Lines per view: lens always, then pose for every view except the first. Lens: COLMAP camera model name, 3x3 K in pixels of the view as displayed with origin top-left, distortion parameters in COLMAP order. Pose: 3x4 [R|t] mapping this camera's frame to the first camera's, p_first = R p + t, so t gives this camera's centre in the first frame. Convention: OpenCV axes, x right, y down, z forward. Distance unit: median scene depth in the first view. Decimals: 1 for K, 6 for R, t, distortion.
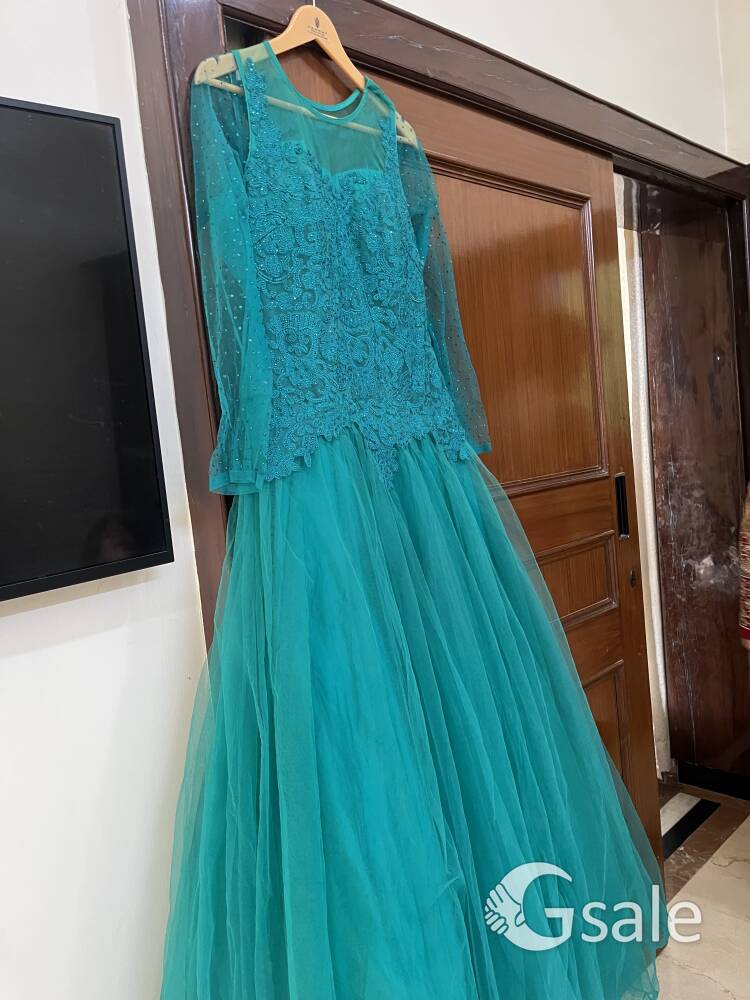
lens RADIAL K [[766.2, 0, 375.0], [0, 766.2, 500.0], [0, 0, 1]] dist [0.008798, 0.001959]
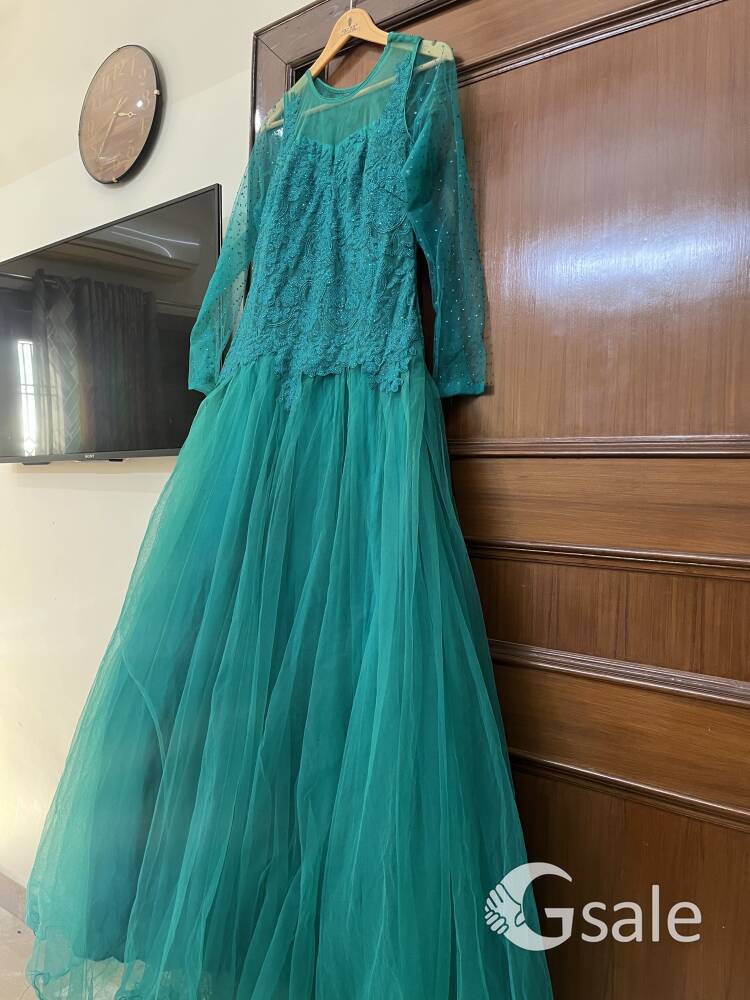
lens RADIAL K [[766.2, 0, 375.0], [0, 766.2, 500.0], [0, 0, 1]] dist [0.008798, 0.001959]
pose [[0.116823, 0.089443, -0.989117, 1.123385], [-0.164383, 0.983941, 0.069560, 0.019780], [0.979454, 0.154468, 0.129650, 0.945009]]
